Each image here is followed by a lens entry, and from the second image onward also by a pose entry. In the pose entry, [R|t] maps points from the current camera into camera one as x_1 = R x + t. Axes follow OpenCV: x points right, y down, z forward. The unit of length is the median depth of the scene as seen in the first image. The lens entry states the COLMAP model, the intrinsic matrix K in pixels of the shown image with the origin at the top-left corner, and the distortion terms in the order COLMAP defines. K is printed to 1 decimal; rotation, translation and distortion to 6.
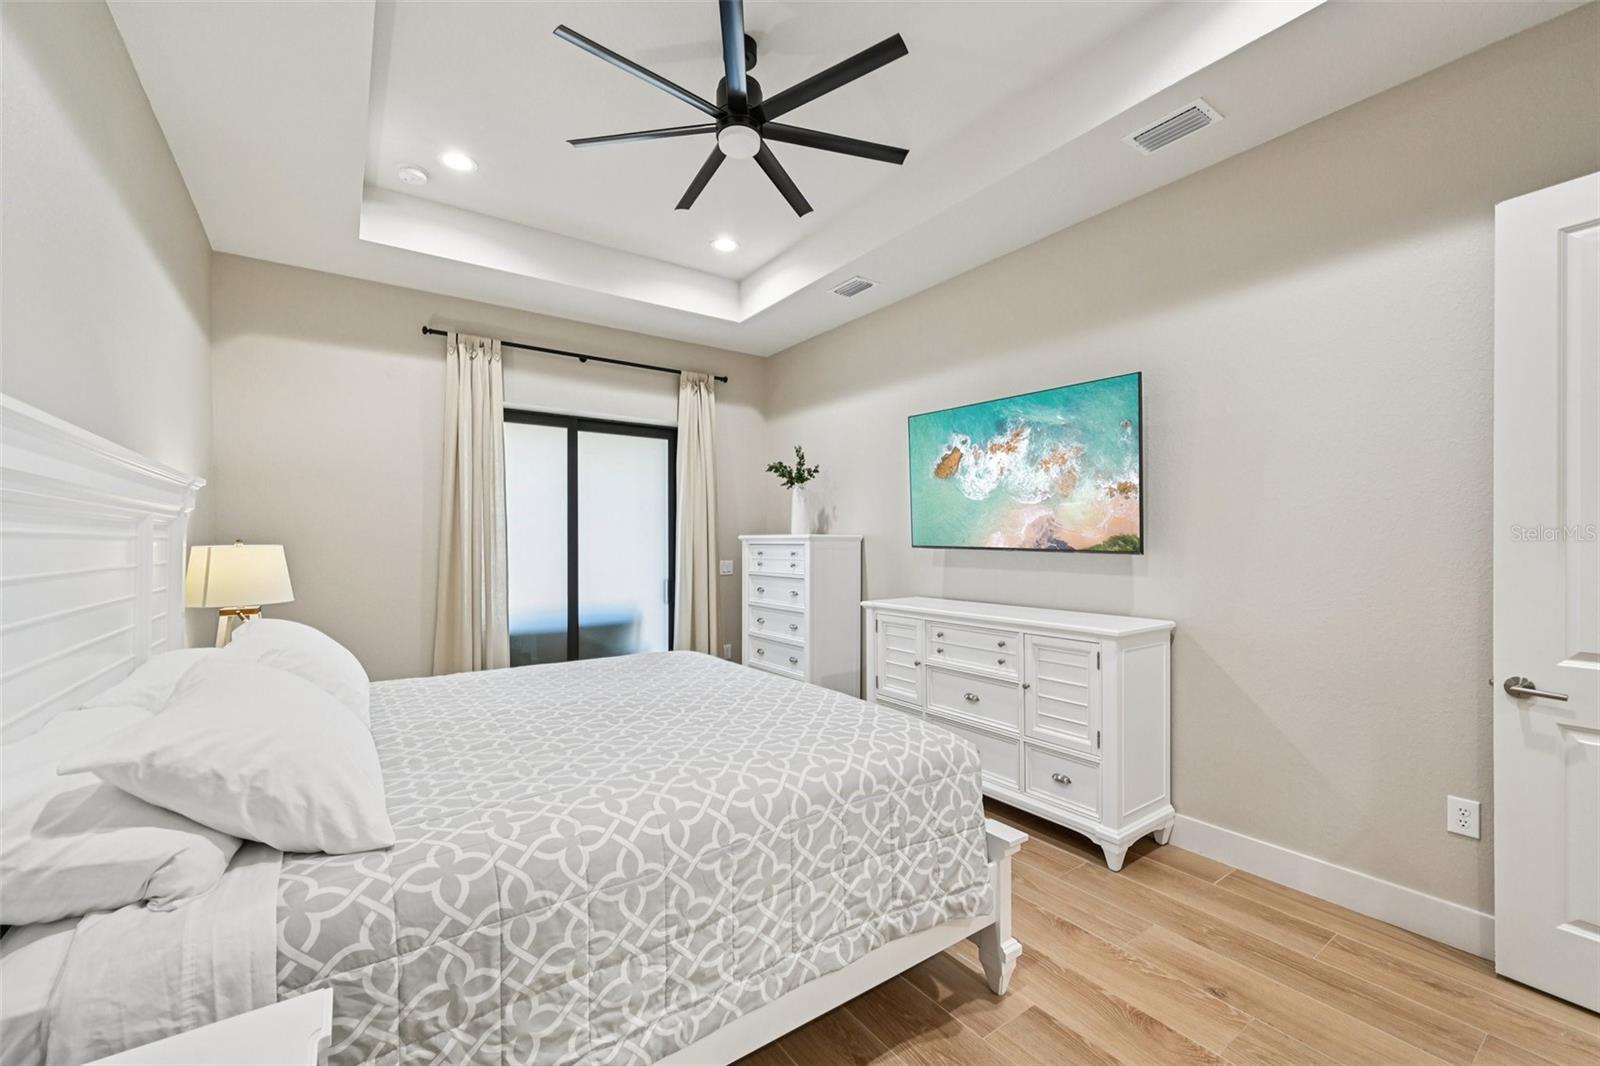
lens RADIAL K [[652.2, 0, 805.2], [0, 652.2, 544.0], [0, 0, 1]] dist [0.004361, -0.000138]
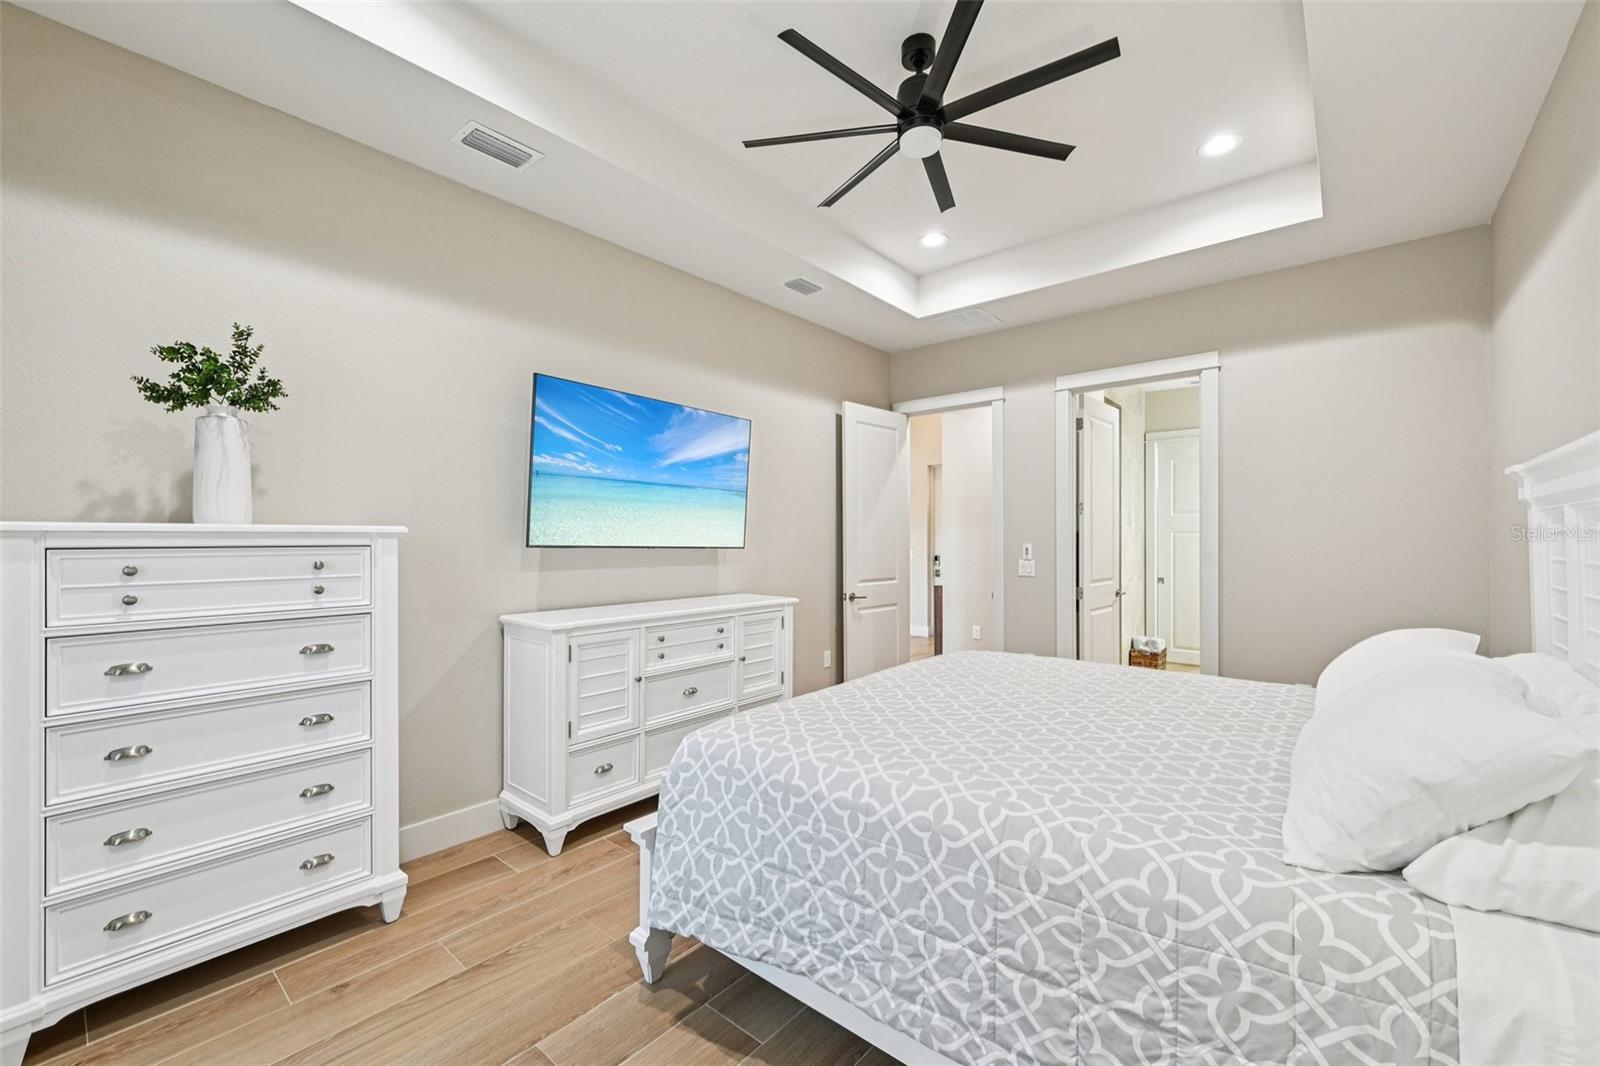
lens RADIAL K [[652.2, 0, 805.2], [0, 652.2, 530.1], [0, 0, 1]] dist [0.004361, -0.000138]
pose [[-0.245236, 0.011624, 0.969394, -1.460061], [0.004032, 0.999932, -0.010970, -0.010042], [-0.969455, 0.001218, -0.245266, 2.010303]]
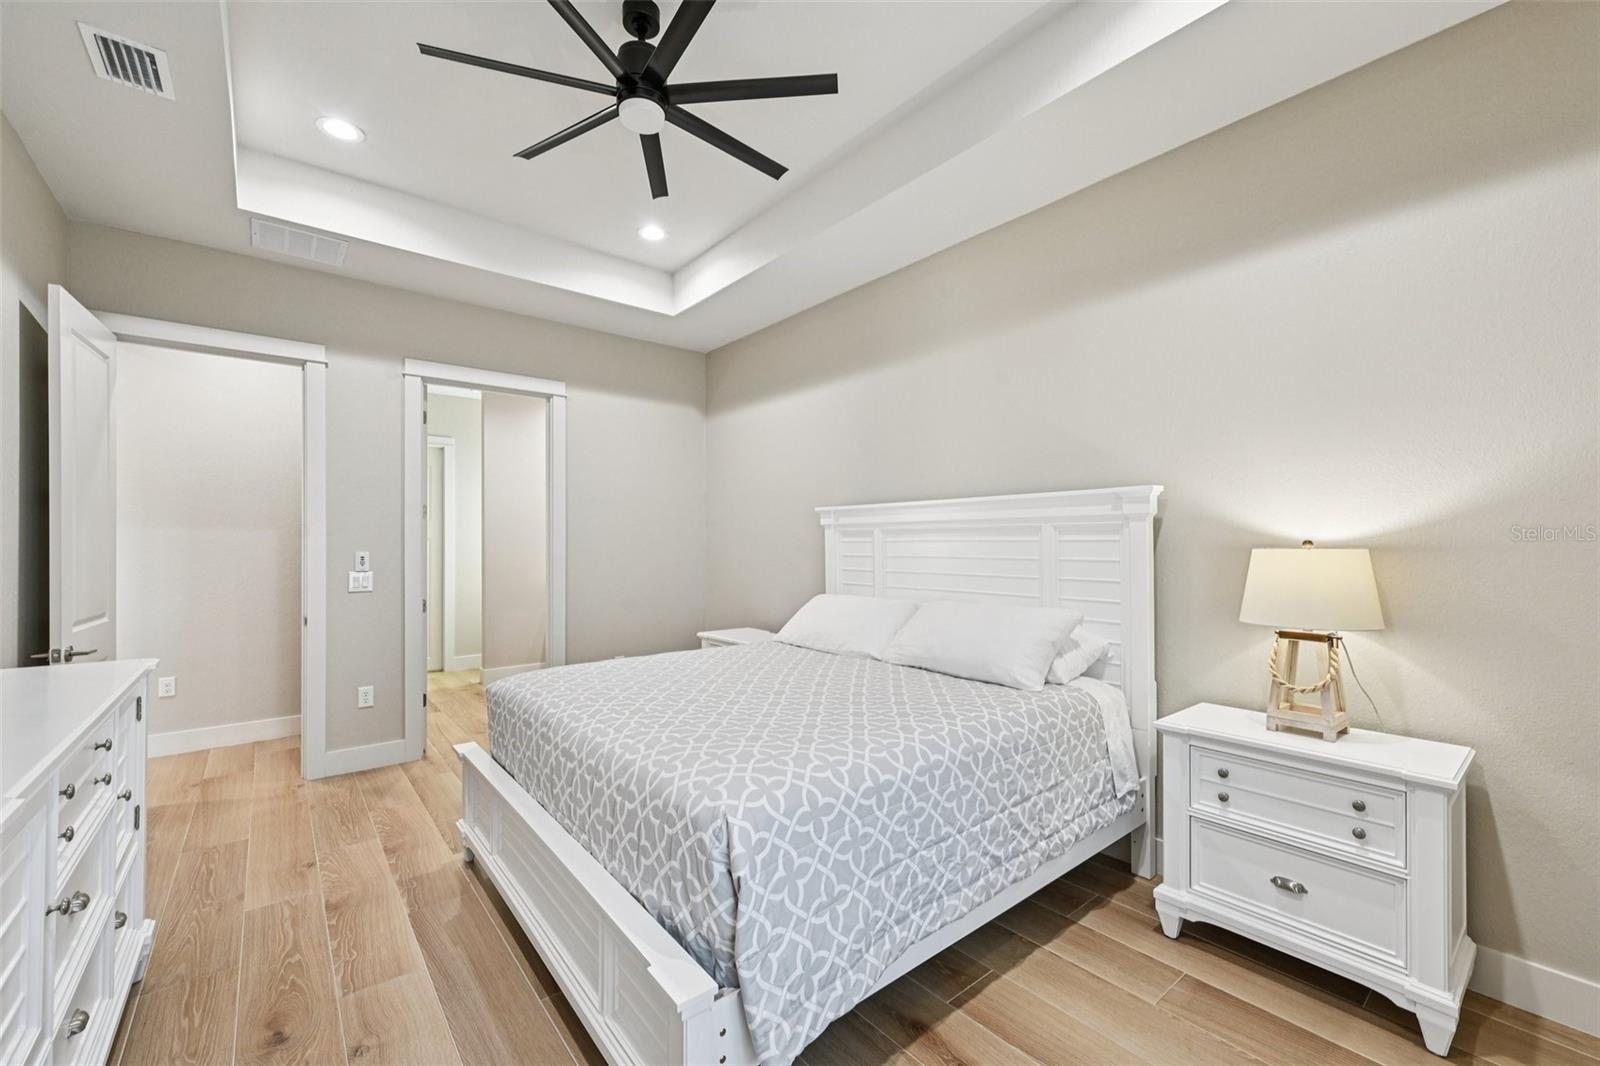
lens RADIAL K [[652.2, 0, 790.8], [0, 652.2, 537.5], [0, 0, 1]] dist [0.004361, -0.000138]
pose [[-0.998098, 0.000055, -0.061650, -0.357534], [0.000447, 0.999980, -0.006348, -0.011407], [0.061649, -0.006364, -0.998078, 2.750989]]
